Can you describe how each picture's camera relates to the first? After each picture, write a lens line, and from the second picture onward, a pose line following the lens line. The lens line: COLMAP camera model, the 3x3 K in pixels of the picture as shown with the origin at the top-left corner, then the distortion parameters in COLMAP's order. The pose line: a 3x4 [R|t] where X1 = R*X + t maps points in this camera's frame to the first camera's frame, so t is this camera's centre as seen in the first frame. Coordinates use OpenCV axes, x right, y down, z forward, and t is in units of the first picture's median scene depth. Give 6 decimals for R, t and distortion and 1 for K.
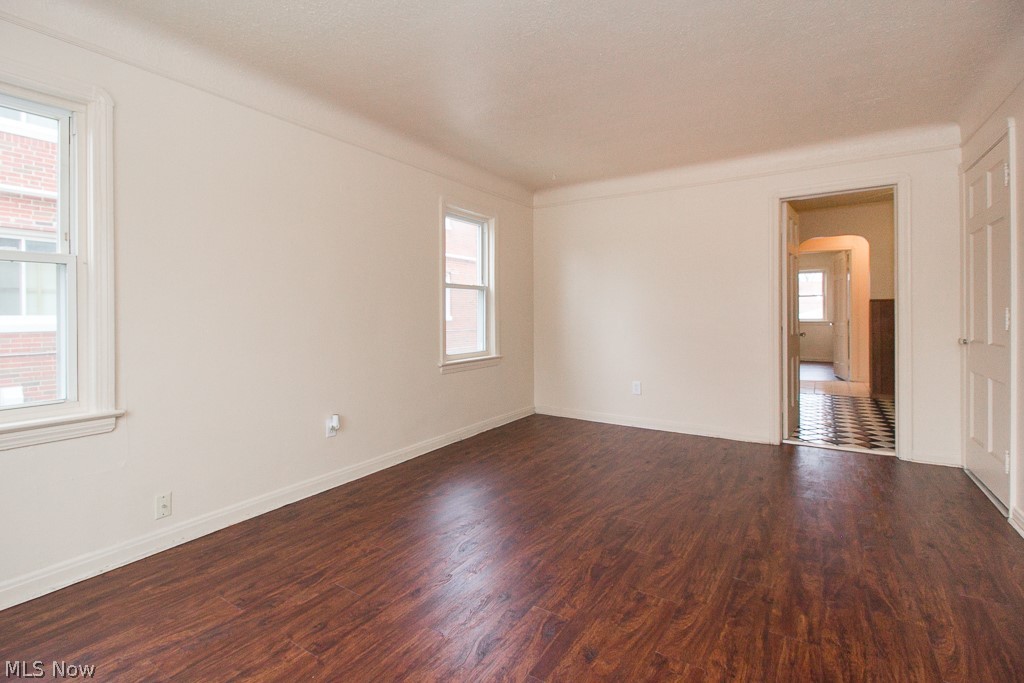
lens RADIAL K [[475.4, 0, 510.0], [0, 475.4, 322.3], [0, 0, 1]] dist [0.027062, -0.018441]
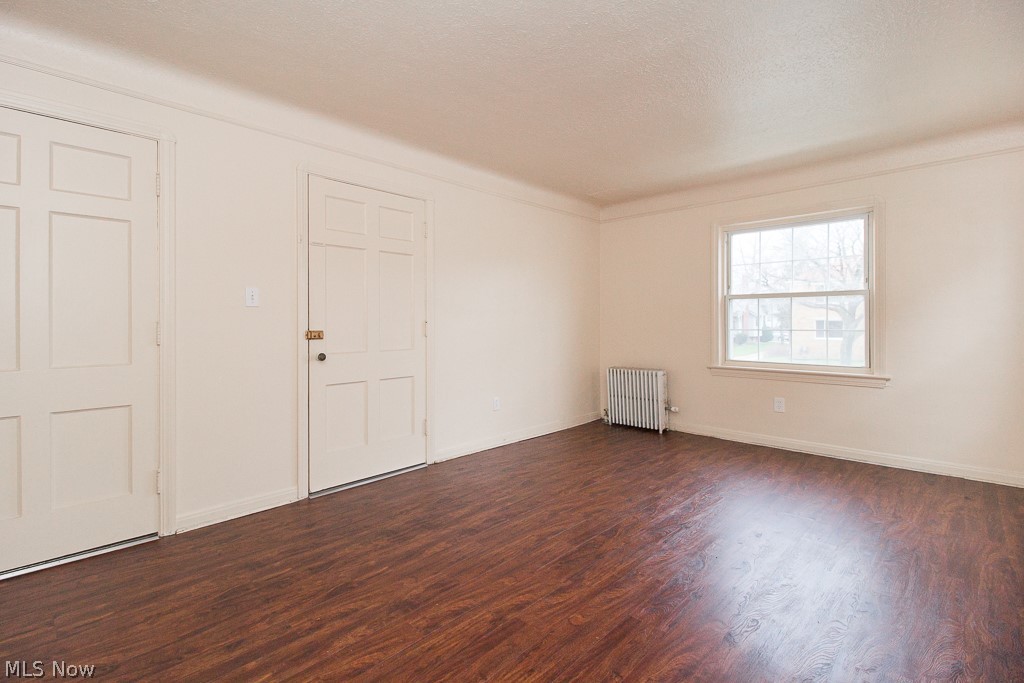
lens RADIAL K [[474.5, 0, 500.9], [0, 474.5, 327.7], [0, 0, 1]] dist [-0.001661, -0.001039]
pose [[-0.977698, 0.007502, 0.209880, 0.153161], [0.014249, 0.999429, 0.030652, -0.035950], [-0.209530, 0.032959, -0.977247, 1.708212]]
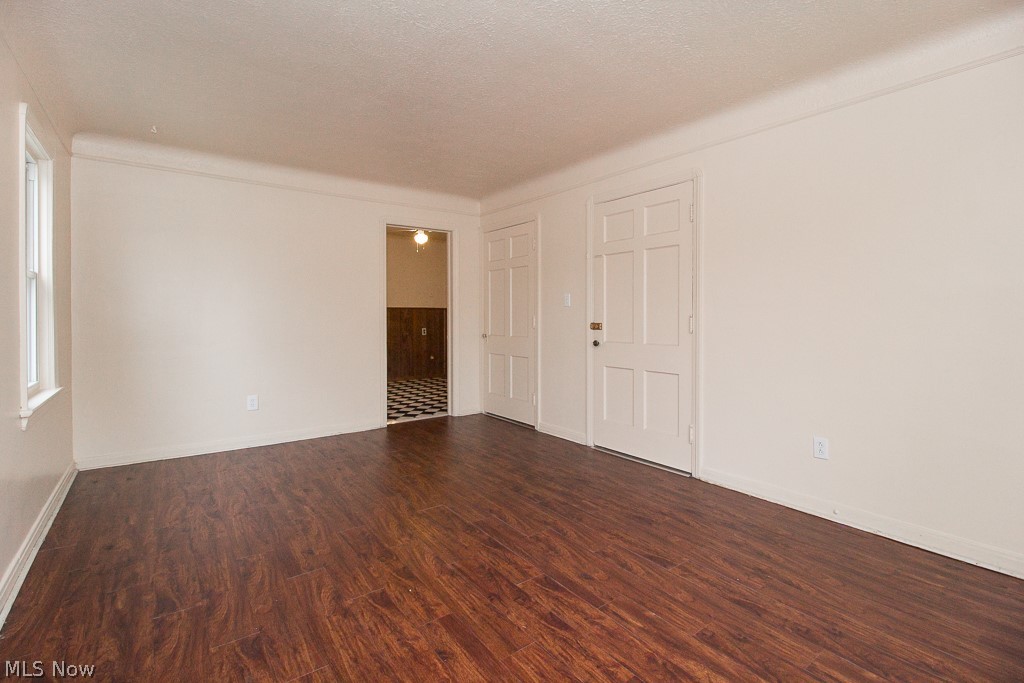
lens RADIAL K [[471.3, 0, 503.9], [0, 471.3, 319.3], [0, 0, 1]] dist [0.004845, -0.000237]
pose [[0.365682, -0.003486, 0.930733, -0.659403], [0.017667, 0.999839, -0.003196, -0.011616], [-0.930572, 0.017612, 0.365685, 0.420224]]
